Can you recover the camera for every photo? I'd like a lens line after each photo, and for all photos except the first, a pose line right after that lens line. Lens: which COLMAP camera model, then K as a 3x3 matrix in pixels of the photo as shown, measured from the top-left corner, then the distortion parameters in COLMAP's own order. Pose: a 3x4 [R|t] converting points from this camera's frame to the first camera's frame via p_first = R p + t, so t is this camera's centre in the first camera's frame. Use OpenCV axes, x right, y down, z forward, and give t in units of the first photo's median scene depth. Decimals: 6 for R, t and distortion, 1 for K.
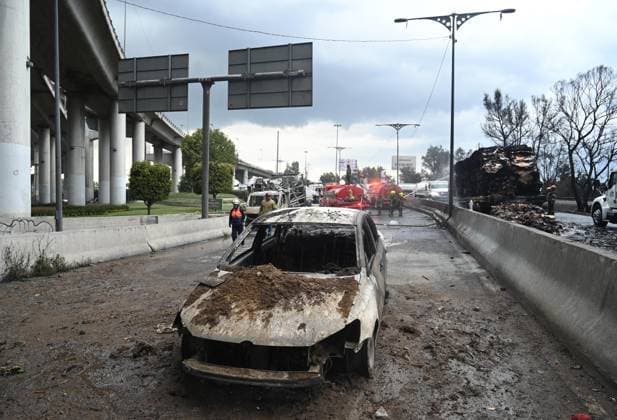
lens RADIAL K [[447.4, 0, 308.5], [0, 447.4, 210.0], [0, 0, 1]] dist [0.006509, 0.001585]
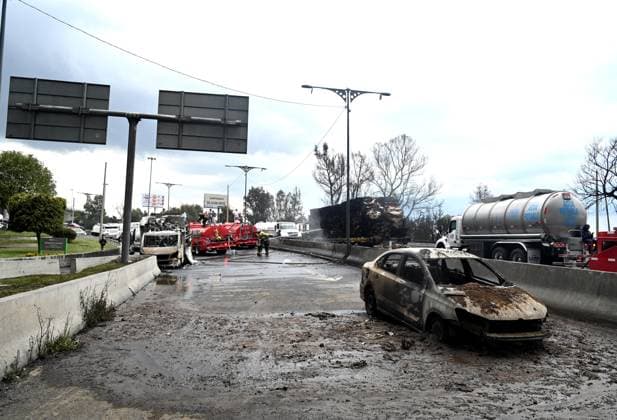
lens RADIAL K [[487.1, 0, 308.5], [0, 487.1, 210.0], [0, 0, 1]] dist [-0.007031, -0.002263]
pose [[0.871782, 0.031635, 0.488871, -0.406620], [0.007731, 0.996900, -0.078295, -0.002909], [-0.489833, 0.072035, 0.868835, -0.082517]]
